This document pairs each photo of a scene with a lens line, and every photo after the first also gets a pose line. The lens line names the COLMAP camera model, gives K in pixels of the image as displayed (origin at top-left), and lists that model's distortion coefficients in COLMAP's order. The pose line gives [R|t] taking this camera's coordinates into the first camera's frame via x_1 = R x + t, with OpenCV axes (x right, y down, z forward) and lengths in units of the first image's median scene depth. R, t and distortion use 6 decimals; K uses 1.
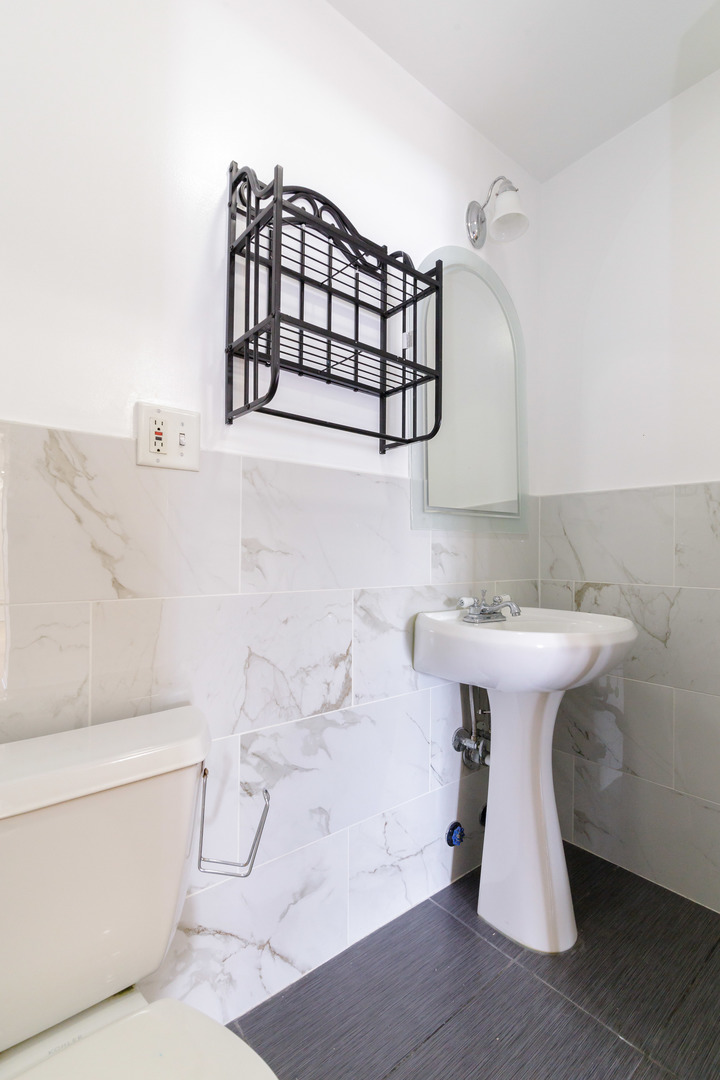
lens RADIAL K [[497.4, 0, 358.3], [0, 497.4, 546.4], [0, 0, 1]] dist [0.001425, 0.000286]
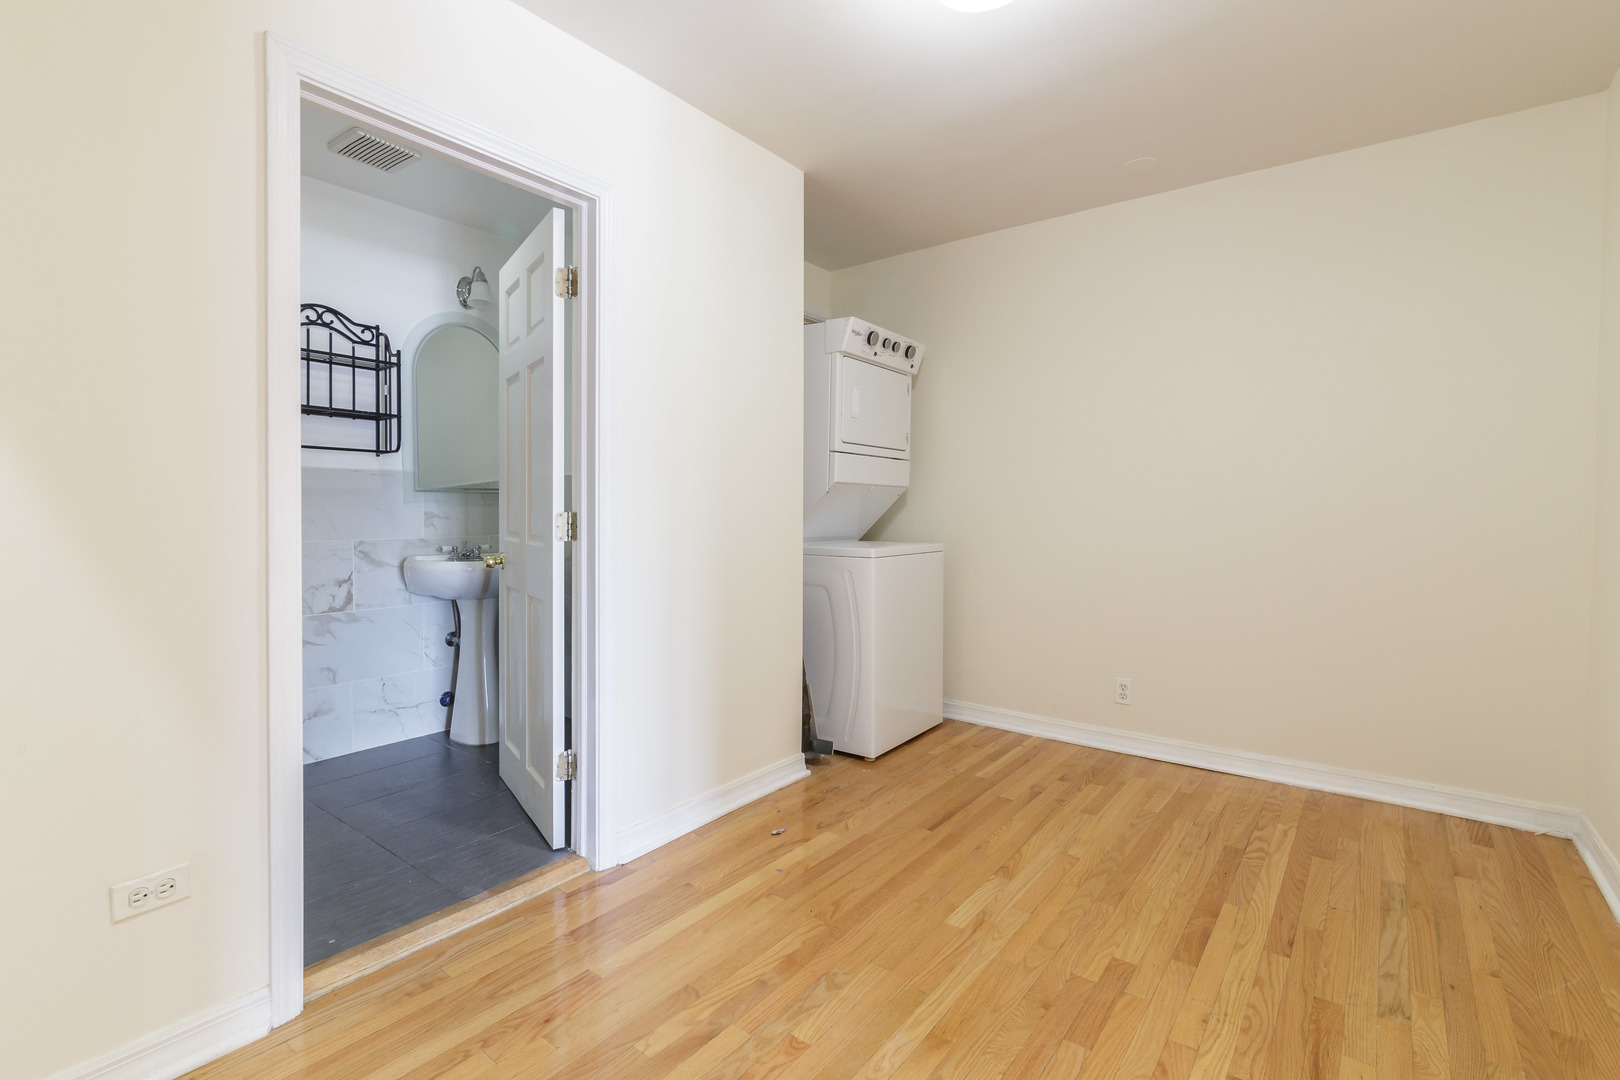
lens RADIAL K [[746.2, 0, 814.8], [0, 746.2, 523.4], [0, 0, 1]] dist [0.001425, 0.000286]
pose [[0.970331, -0.005016, 0.241728, 0.877335], [-0.004765, 0.999194, 0.039860, -0.076759], [-0.241733, -0.039829, 0.969525, -1.770882]]
